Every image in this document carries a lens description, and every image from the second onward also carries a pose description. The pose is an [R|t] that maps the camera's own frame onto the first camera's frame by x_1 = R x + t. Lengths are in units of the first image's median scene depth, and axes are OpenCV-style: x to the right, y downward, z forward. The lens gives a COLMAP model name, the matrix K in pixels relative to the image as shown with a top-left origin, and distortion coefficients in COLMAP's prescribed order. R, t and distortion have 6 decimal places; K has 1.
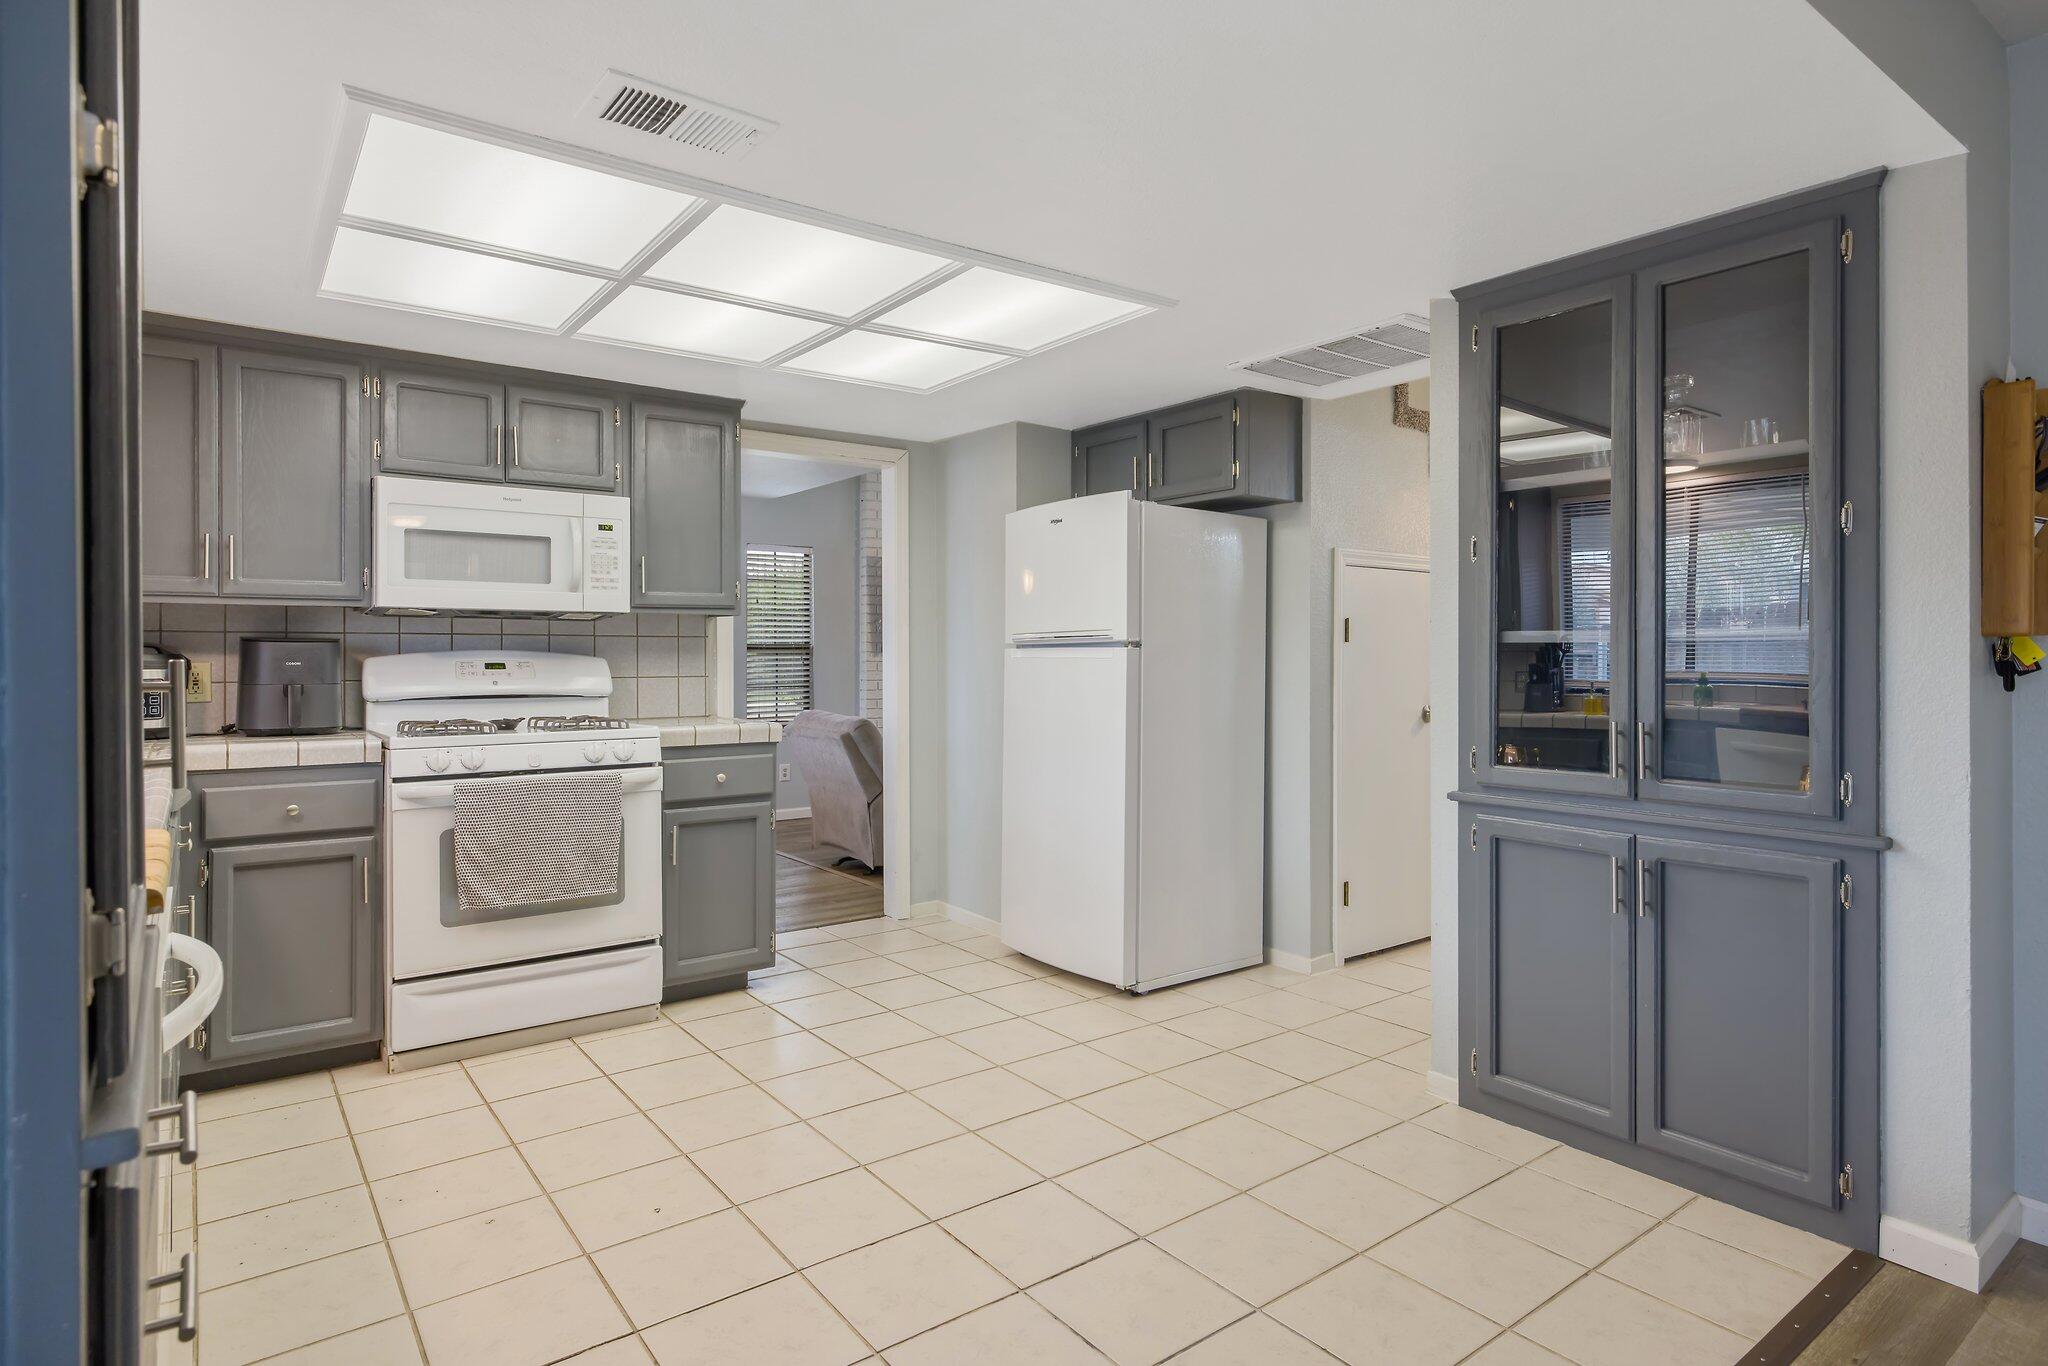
lens RADIAL K [[1121.1, 0, 1031.9], [0, 1121.1, 661.9], [0, 0, 1]] dist [0.002235, -0.000055]
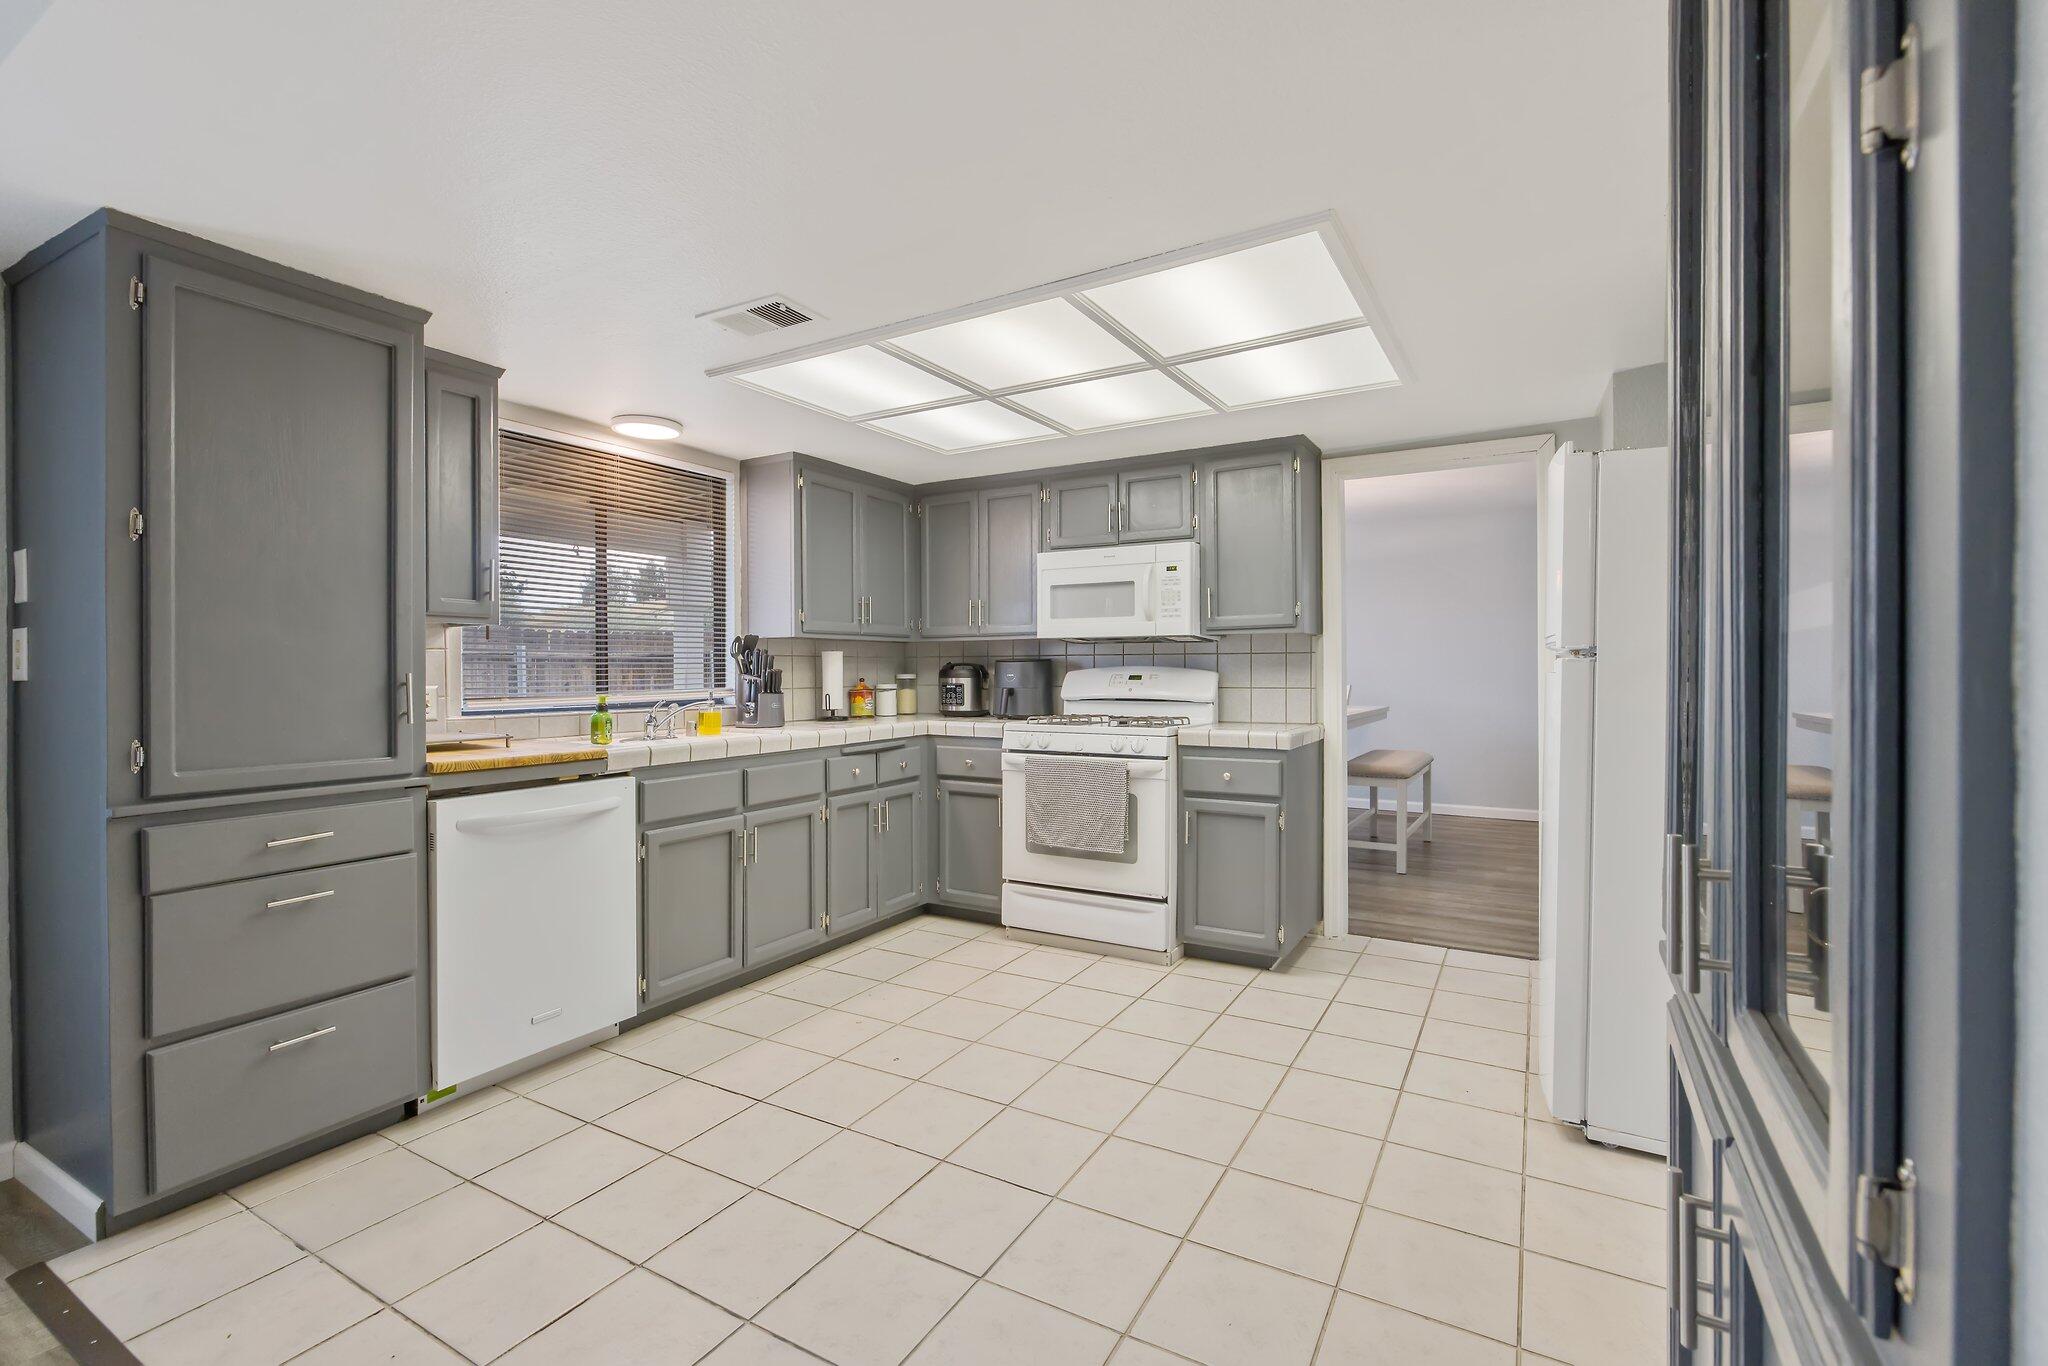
lens RADIAL K [[910.9, 0, 1021.8], [0, 910.9, 680.8], [0, 0, 1]] dist [-0.002544, 0.000192]
pose [[0.368655, 0.009707, -0.929516, 0.536897], [-0.002153, 0.999952, 0.009589, -0.003002], [0.929564, -0.001533, 0.368658, 0.487130]]
